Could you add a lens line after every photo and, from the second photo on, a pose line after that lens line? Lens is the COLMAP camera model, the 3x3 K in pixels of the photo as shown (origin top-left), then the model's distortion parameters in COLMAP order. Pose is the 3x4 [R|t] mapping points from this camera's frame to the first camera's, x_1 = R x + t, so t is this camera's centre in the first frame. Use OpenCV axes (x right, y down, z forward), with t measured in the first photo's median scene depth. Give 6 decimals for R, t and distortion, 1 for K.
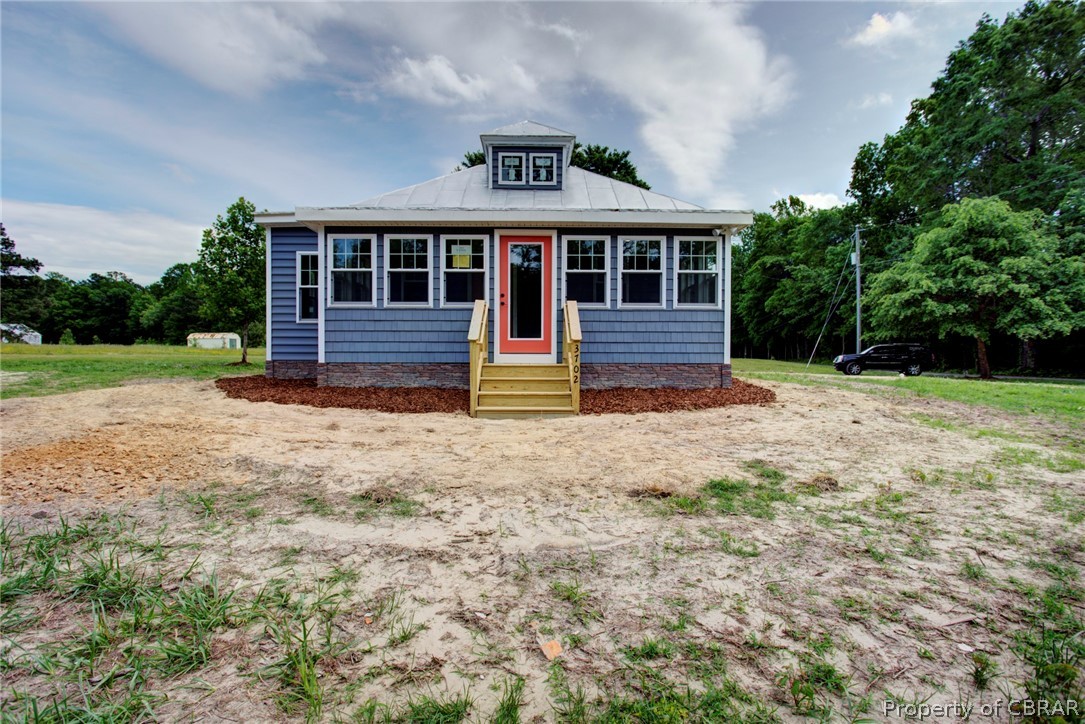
lens RADIAL K [[518.7, 0, 545.7], [0, 518.7, 338.2], [0, 0, 1]] dist [-0.012323, 0.002146]
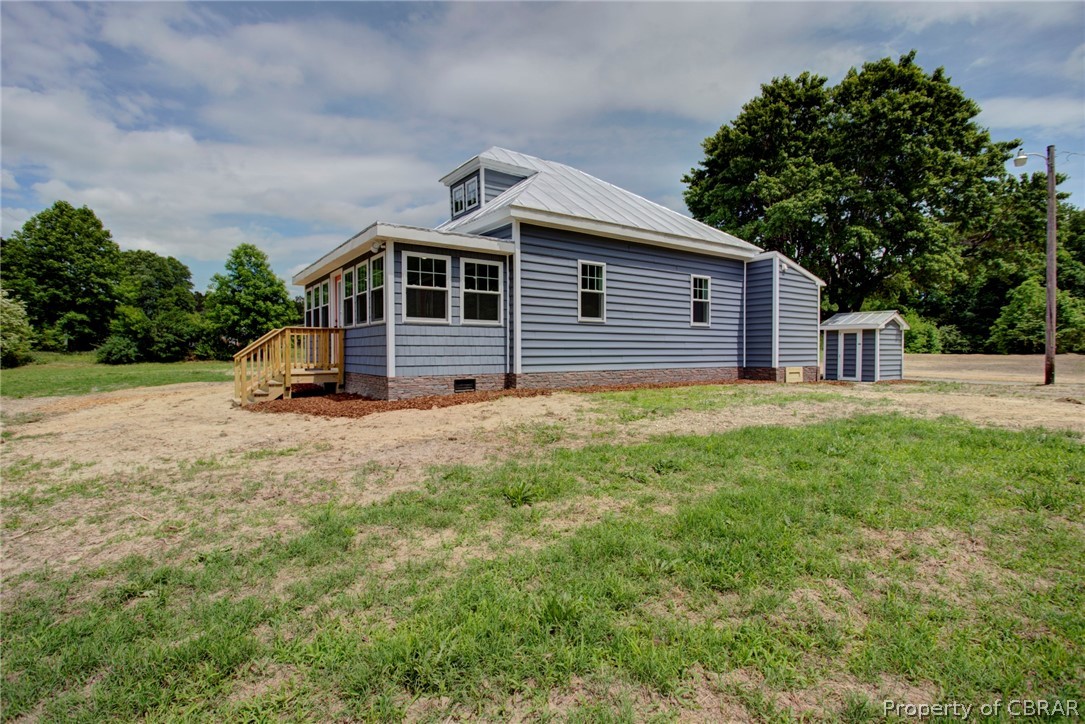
lens RADIAL K [[518.7, 0, 543.9], [0, 518.7, 354.9], [0, 0, 1]] dist [-0.012323, 0.002146]
pose [[0.820477, -0.008729, 0.571614, -0.790852], [0.004282, 0.999949, 0.009124, -0.003659], [-0.571664, -0.005039, 0.820472, -0.001413]]
